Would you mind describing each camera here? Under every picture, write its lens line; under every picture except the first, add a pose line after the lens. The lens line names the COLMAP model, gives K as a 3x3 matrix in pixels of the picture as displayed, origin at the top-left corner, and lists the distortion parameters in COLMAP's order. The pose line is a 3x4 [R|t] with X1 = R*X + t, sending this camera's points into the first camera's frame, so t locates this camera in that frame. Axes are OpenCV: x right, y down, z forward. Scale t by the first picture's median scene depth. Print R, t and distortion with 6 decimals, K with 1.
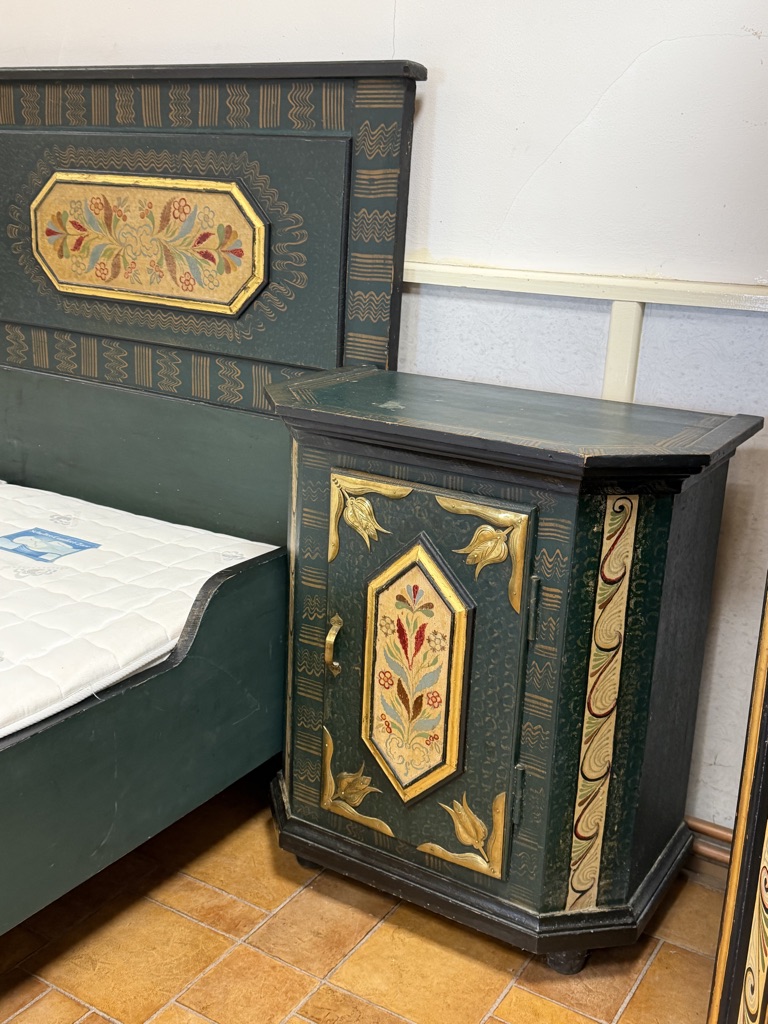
lens RADIAL K [[1096.7, 0, 384.0], [0, 1096.7, 512.0], [0, 0, 1]] dist [0.176351, -0.444174]
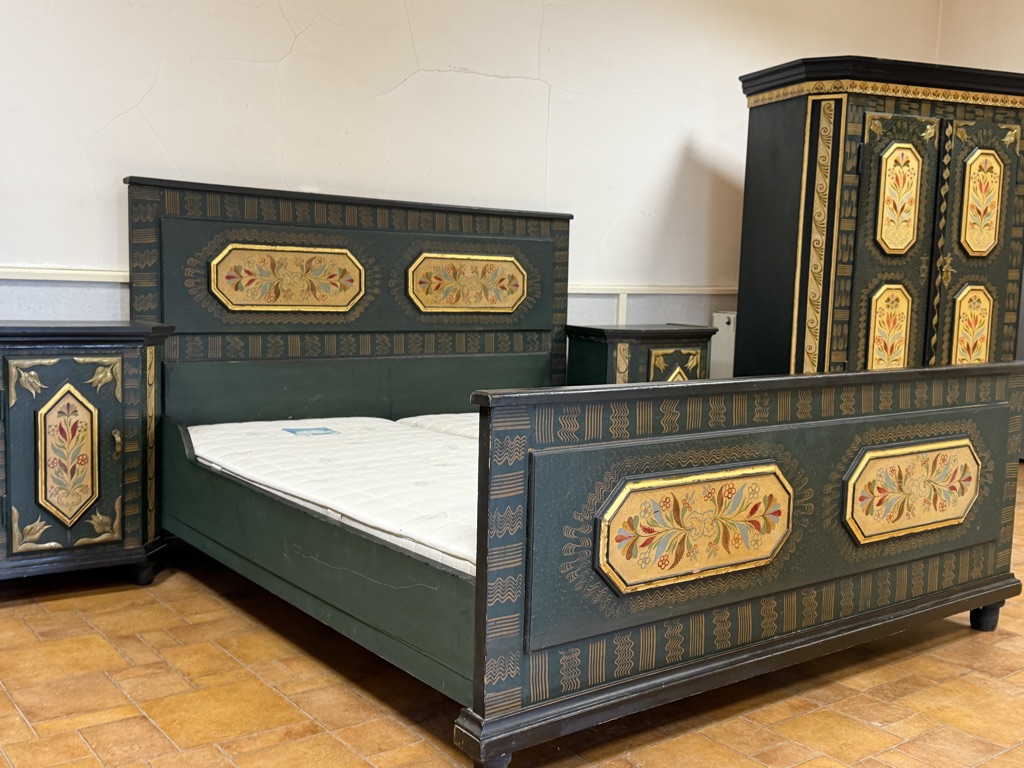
lens RADIAL K [[1040.5, 0, 512.0], [0, 1040.5, 384.0], [0, 0, 1]] dist [0.144751, -0.315627]
pose [[0.350128, -0.130218, 0.927606, -2.084342], [0.252469, 0.966760, 0.040419, -0.116727], [-0.902036, 0.220040, 0.371366, 0.219696]]
